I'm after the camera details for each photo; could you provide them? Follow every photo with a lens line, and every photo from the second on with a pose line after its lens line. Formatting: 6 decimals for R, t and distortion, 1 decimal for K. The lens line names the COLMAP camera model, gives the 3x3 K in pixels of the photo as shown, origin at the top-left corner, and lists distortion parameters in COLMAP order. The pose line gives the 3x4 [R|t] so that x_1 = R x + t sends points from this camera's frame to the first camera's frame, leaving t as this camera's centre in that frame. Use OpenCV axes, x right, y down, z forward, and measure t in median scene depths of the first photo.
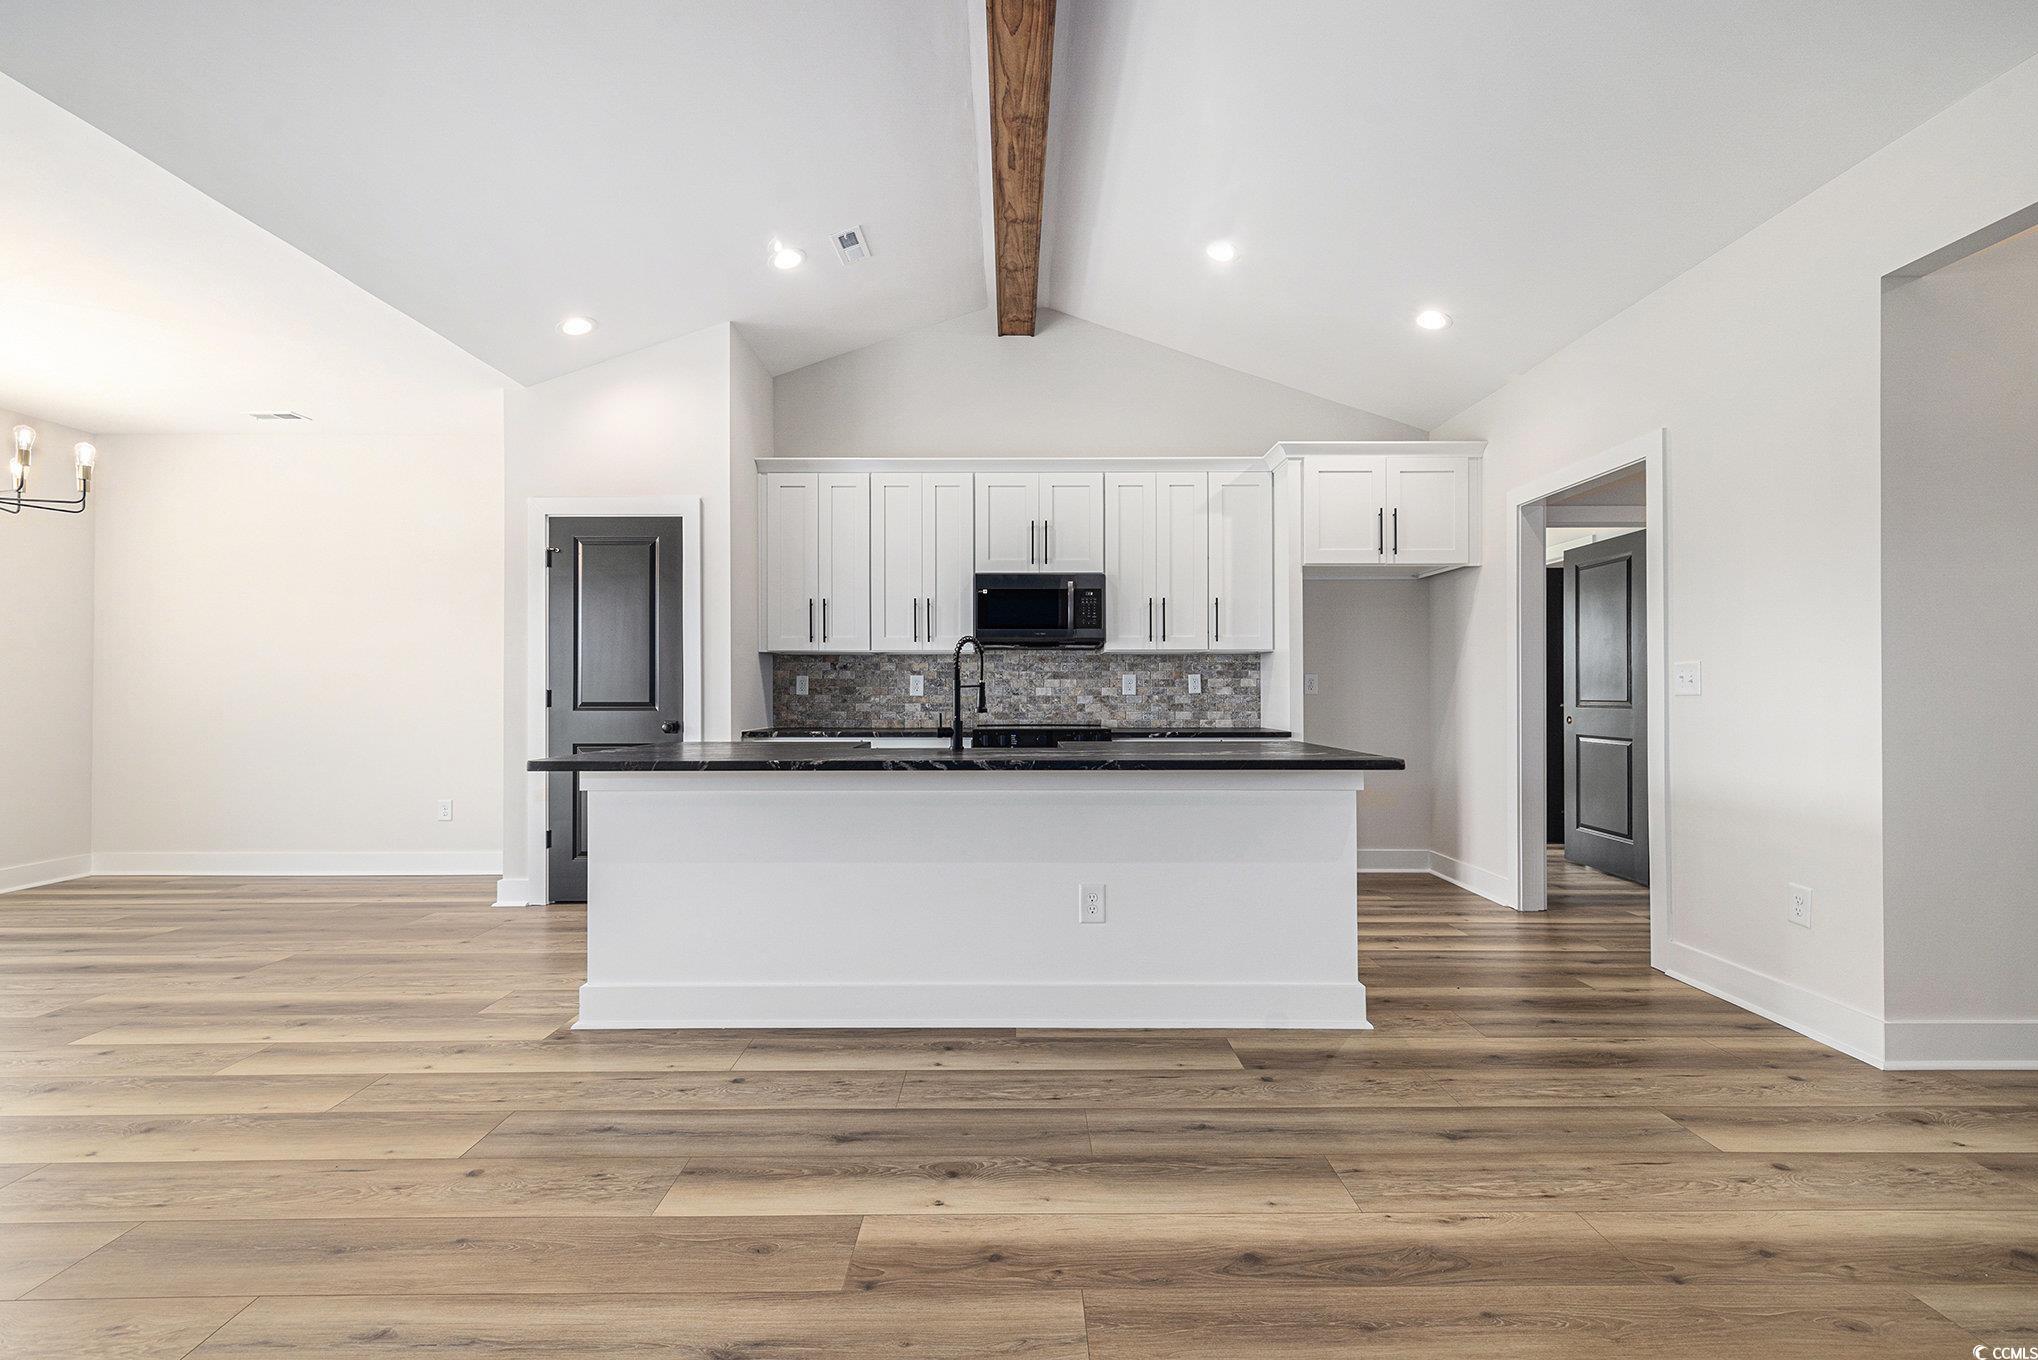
lens RADIAL K [[912.3, 0, 1024.6], [0, 912.3, 671.4], [0, 0, 1]] dist [-0.000601, -0.000161]
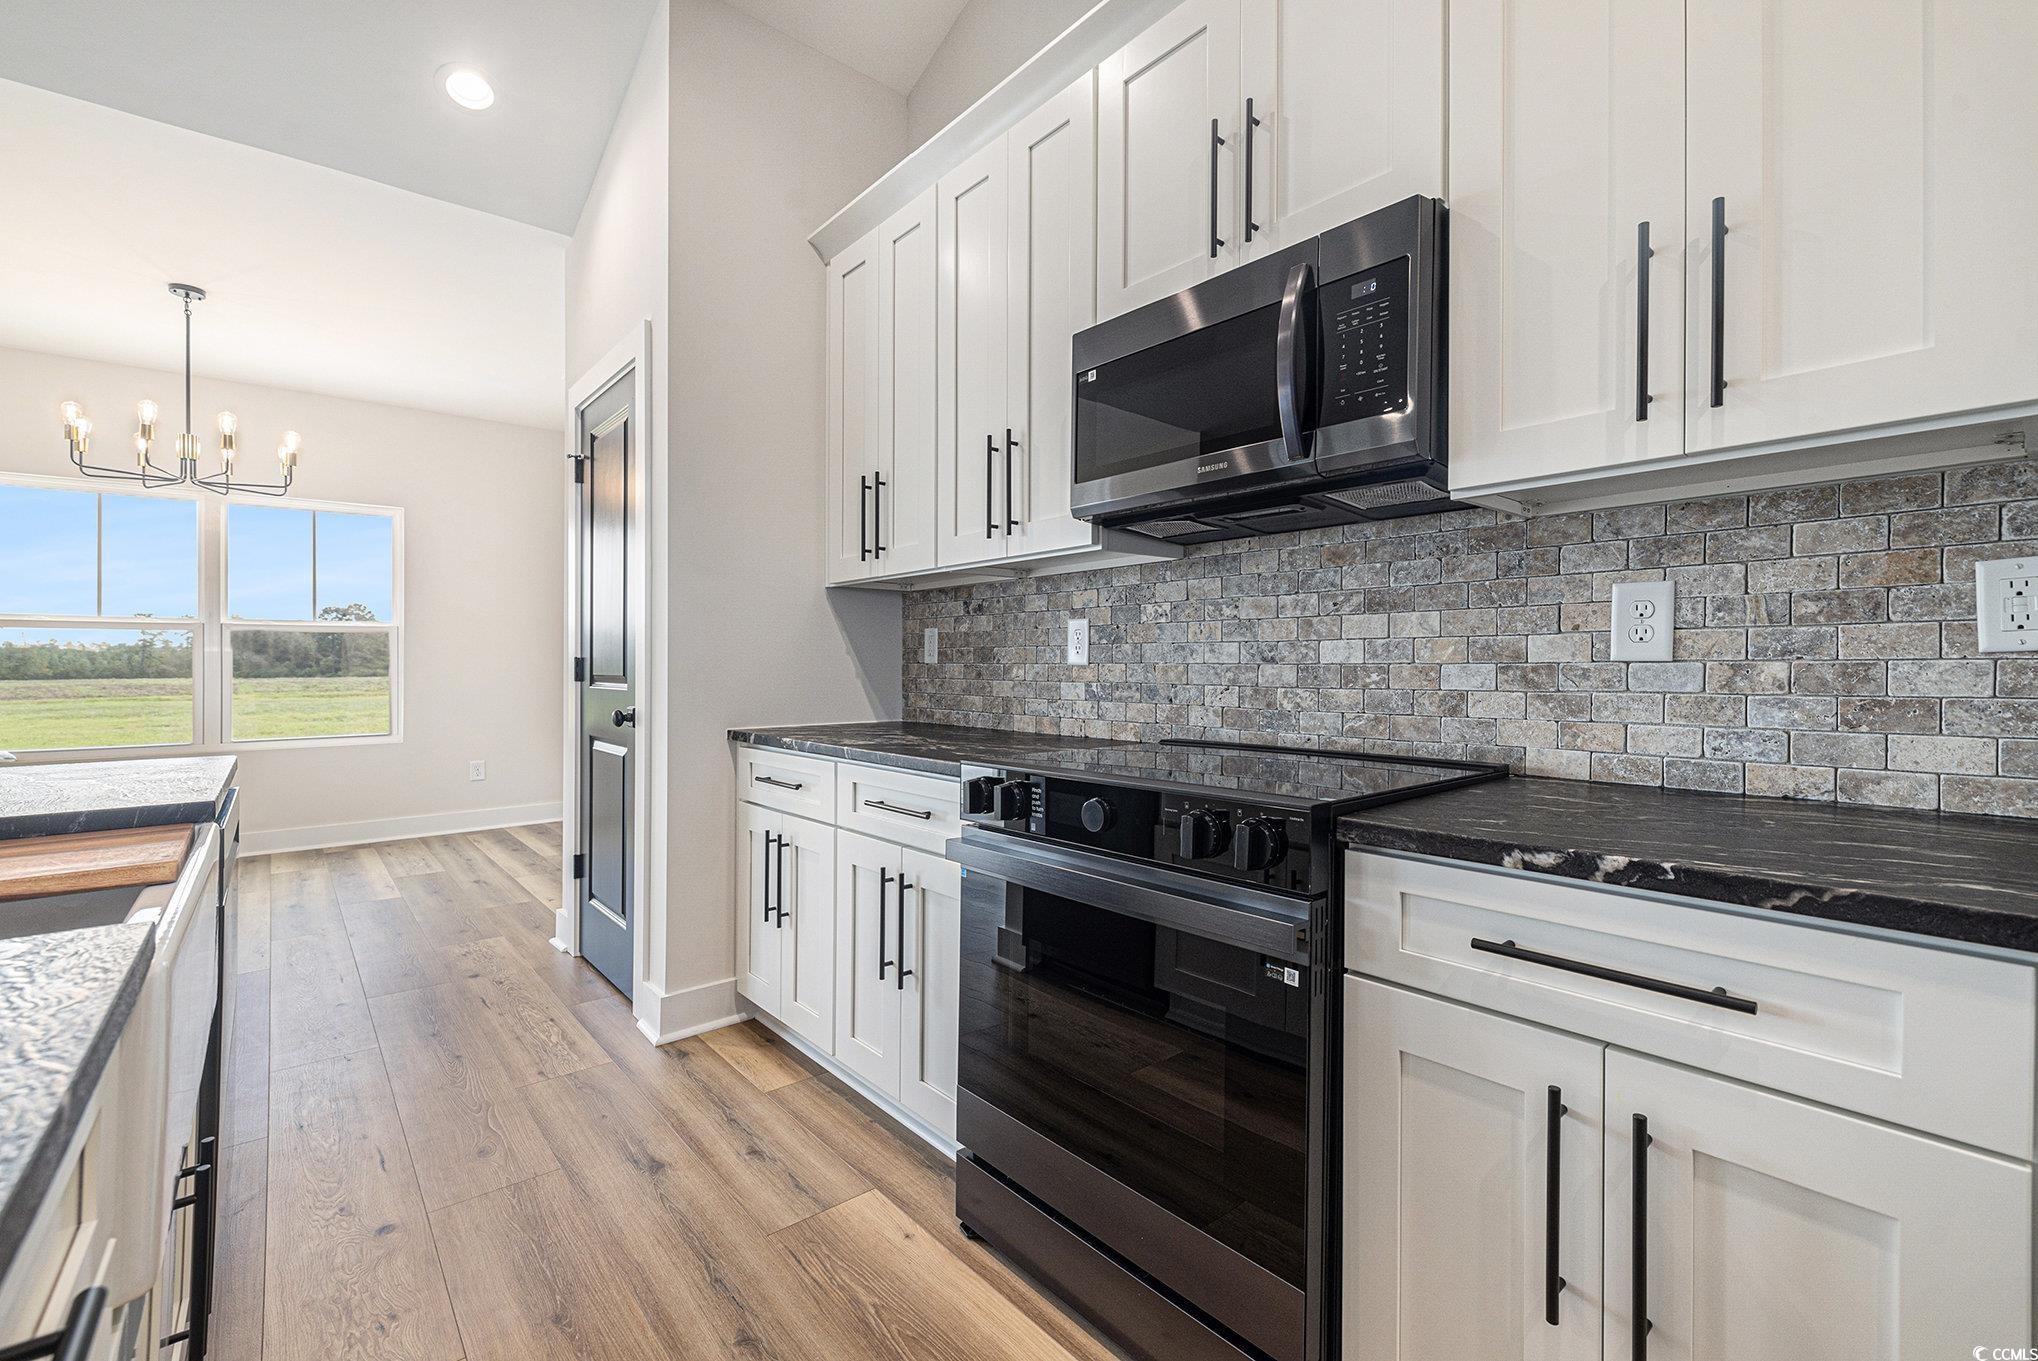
lens RADIAL K [[876.5, 0, 1053.0], [0, 876.5, 660.0], [0, 0, 1]] dist [0.009581, 0.000163]
pose [[0.655531, -0.005697, -0.755146, 0.195364], [0.023495, 0.999641, 0.012855, 0.018568], [0.754802, -0.026169, 0.655430, 0.711789]]
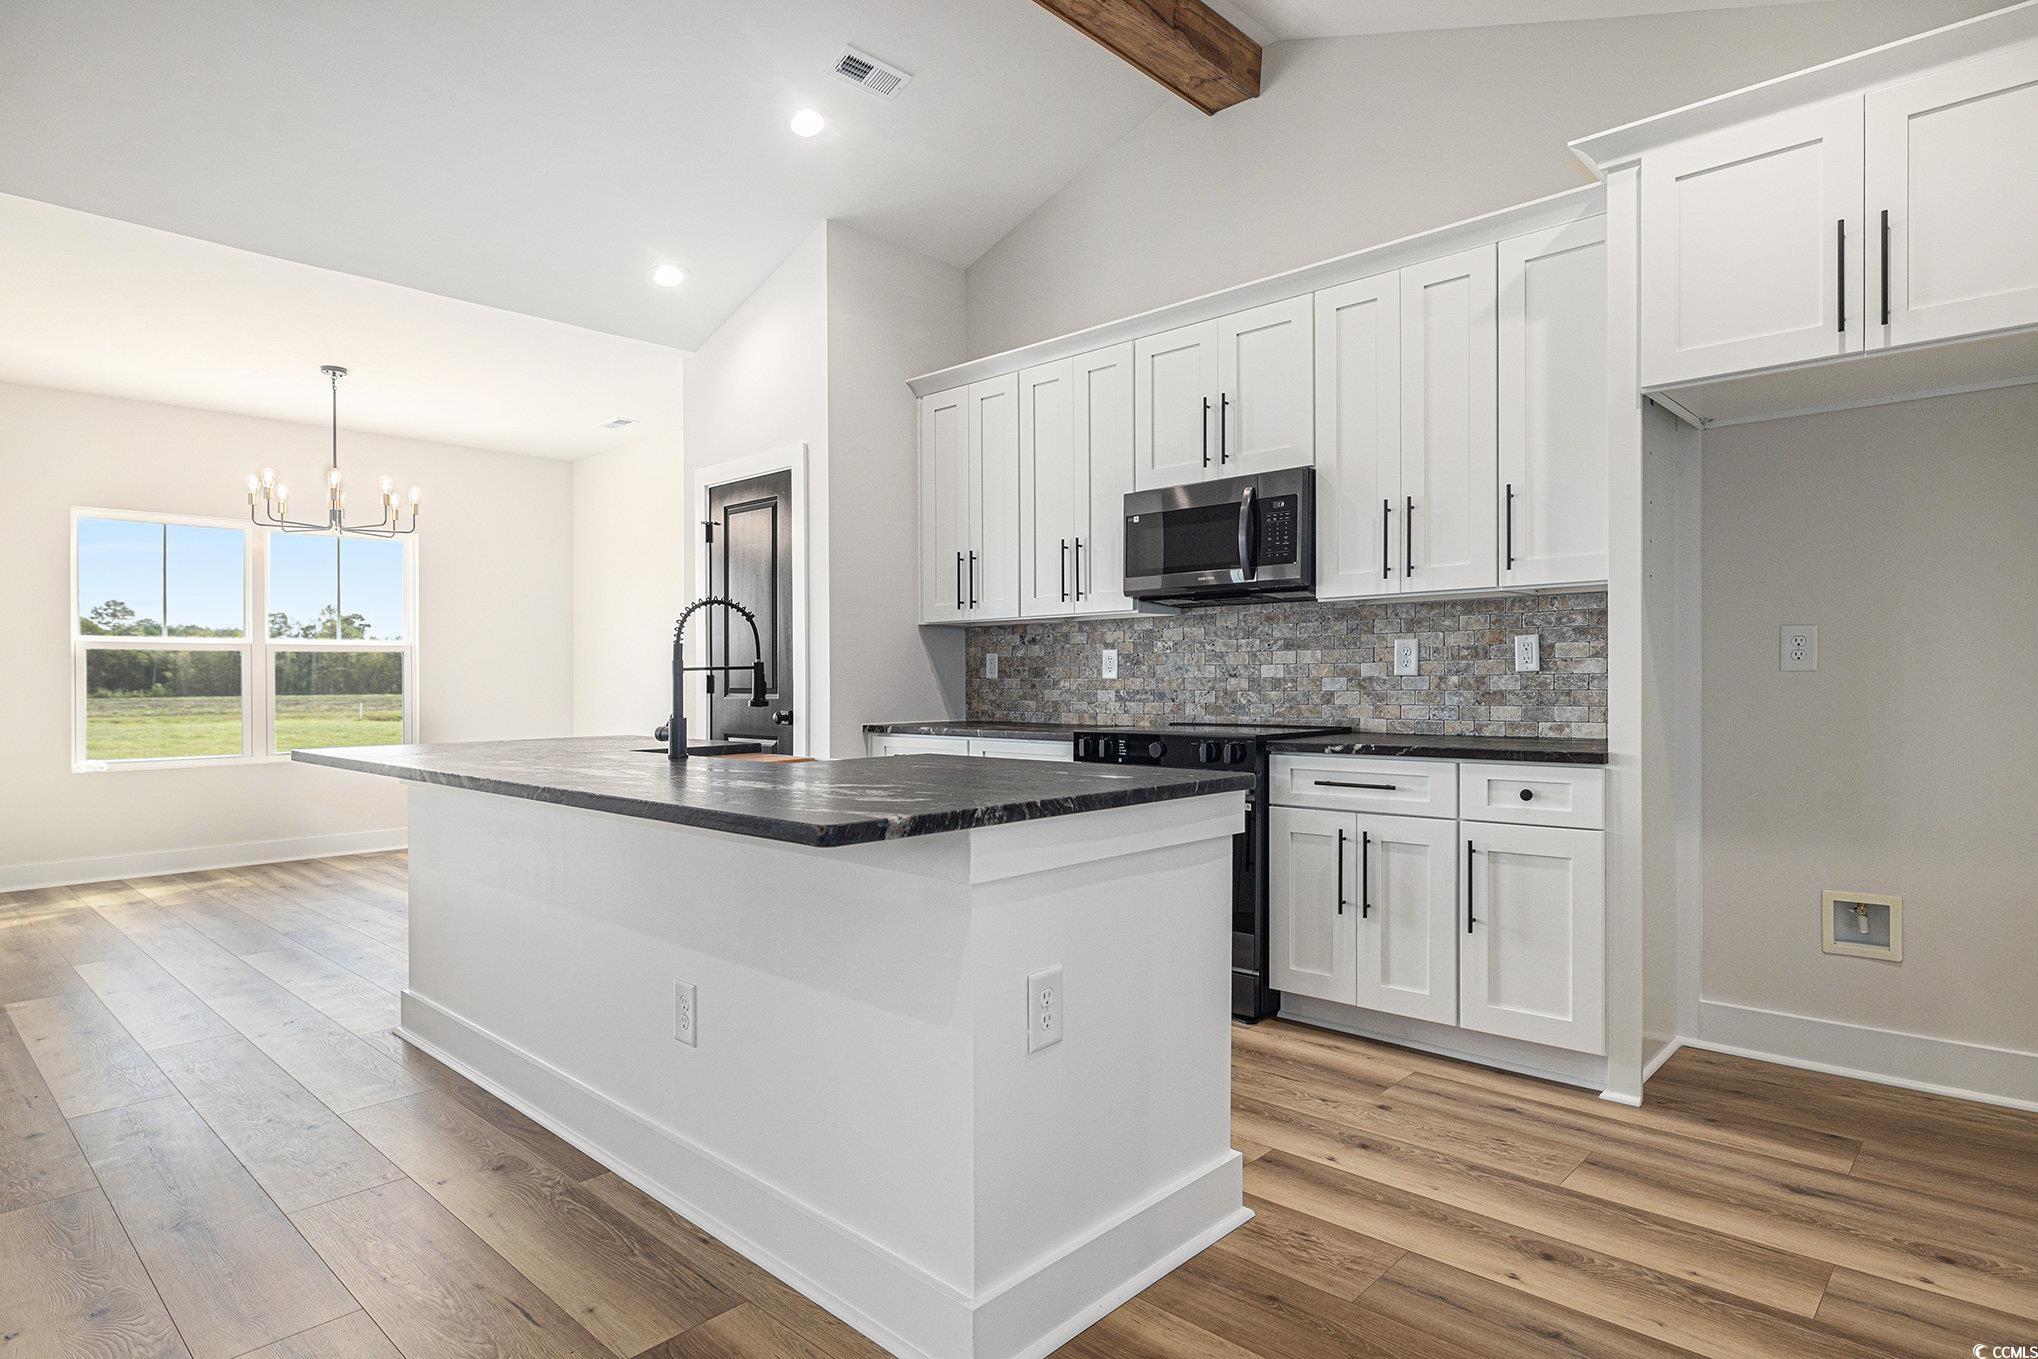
lens RADIAL K [[1164.5, 0, 1016.7], [0, 1164.5, 651.8], [0, 0, 1]] dist [0.022171, 0.001310]
pose [[0.712062, -0.021708, -0.701781, 0.449871], [0.027162, 0.999625, -0.003360, 0.007257], [0.701591, -0.016669, 0.712384, 0.323515]]
